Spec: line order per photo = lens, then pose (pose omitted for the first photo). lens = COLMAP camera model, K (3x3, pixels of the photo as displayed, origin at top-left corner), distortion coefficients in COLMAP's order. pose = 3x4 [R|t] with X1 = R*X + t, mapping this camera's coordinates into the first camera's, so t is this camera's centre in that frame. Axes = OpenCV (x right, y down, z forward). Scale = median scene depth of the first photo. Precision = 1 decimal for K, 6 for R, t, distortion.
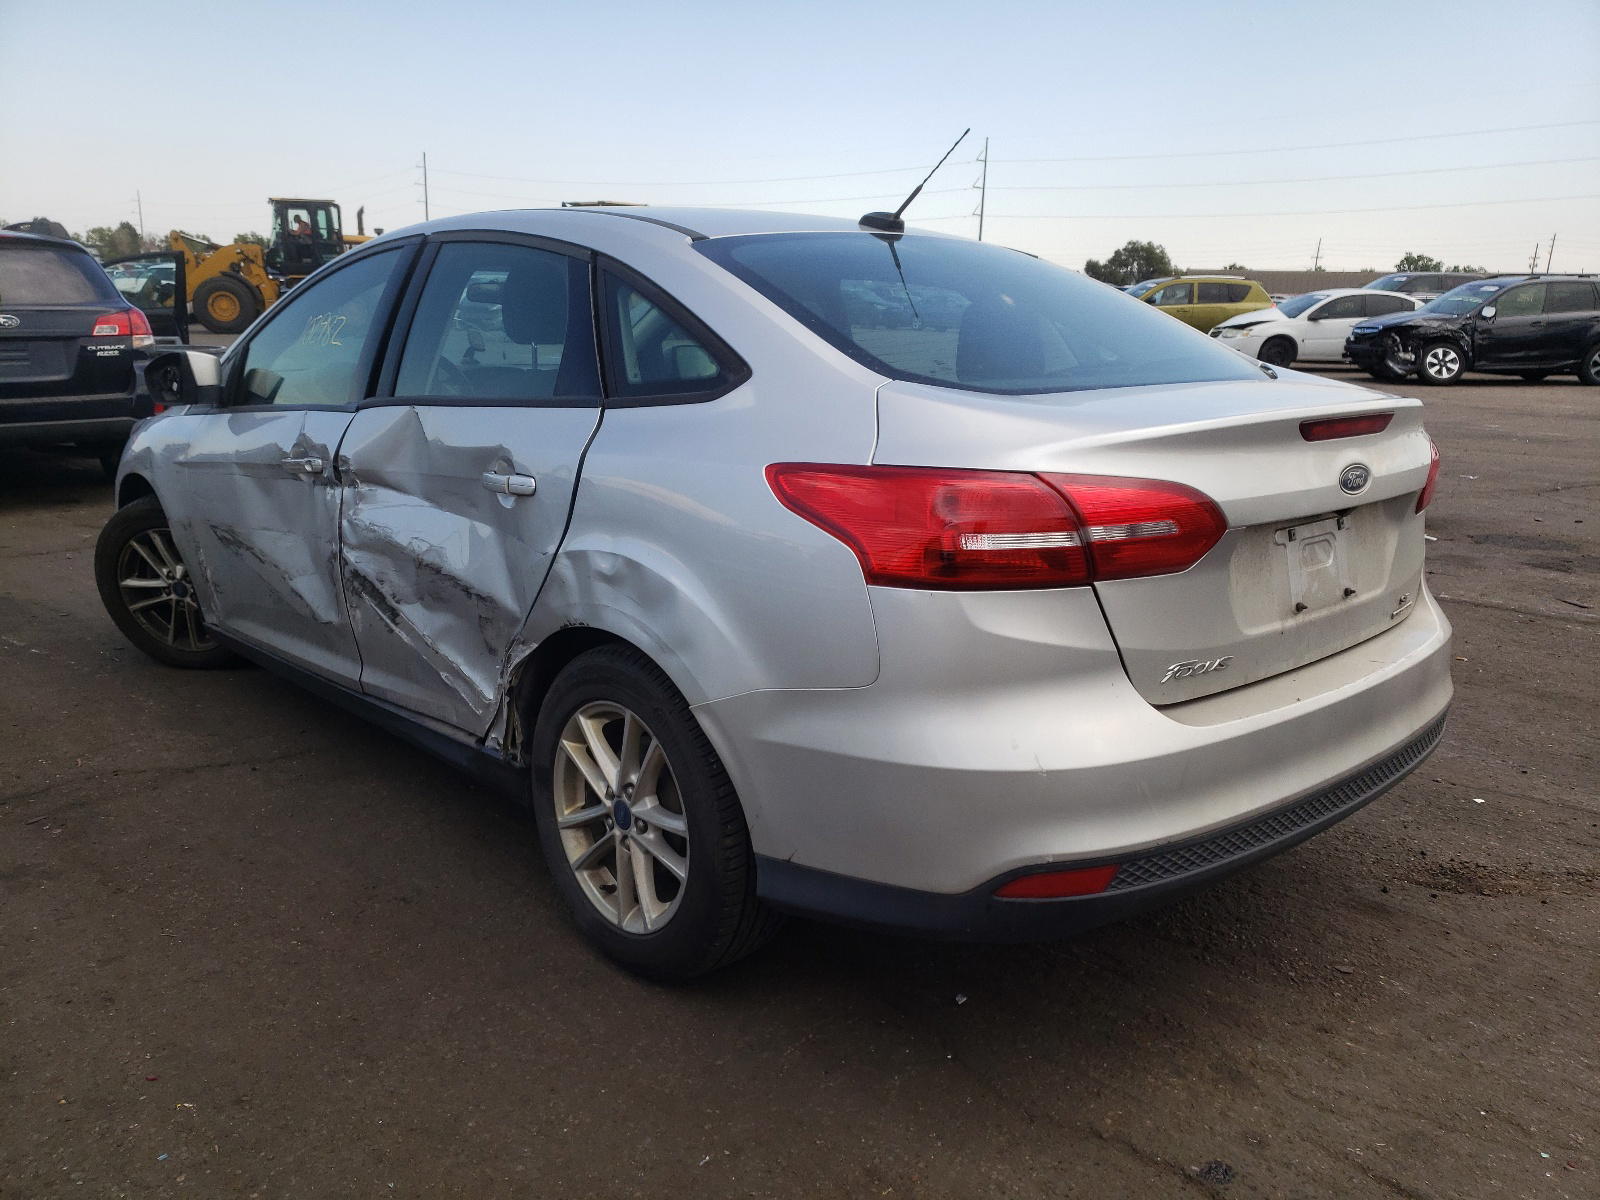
lens RADIAL K [[1332.7, 0, 785.3], [0, 1332.7, 599.8], [0, 0, 1]] dist [0.005275, 0.060327]
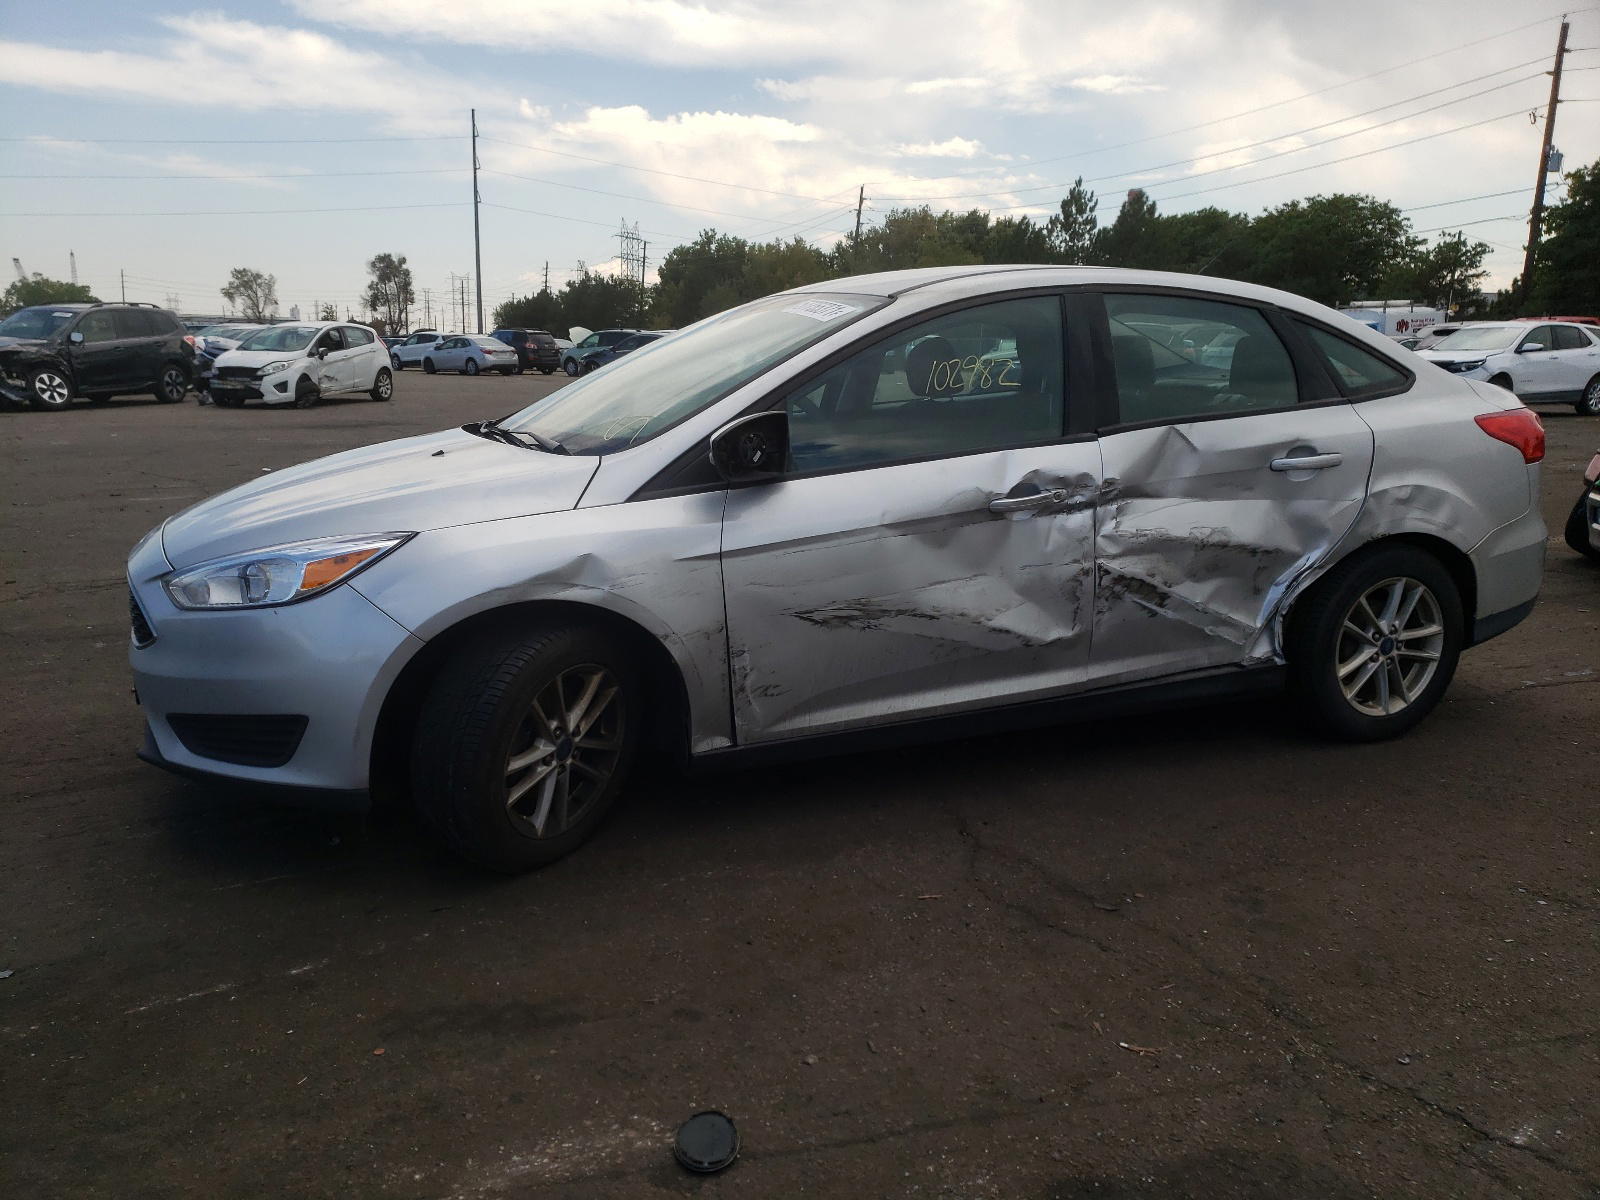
lens RADIAL K [[1332.7, 0, 785.3], [0, 1332.7, 599.8], [0, 0, 1]] dist [0.005275, 0.060327]
pose [[0.302106, -0.198762, 0.932323, -0.308573], [0.212614, 0.967434, 0.137353, -0.045973], [-0.929262, 0.156730, 0.334527, 0.185038]]
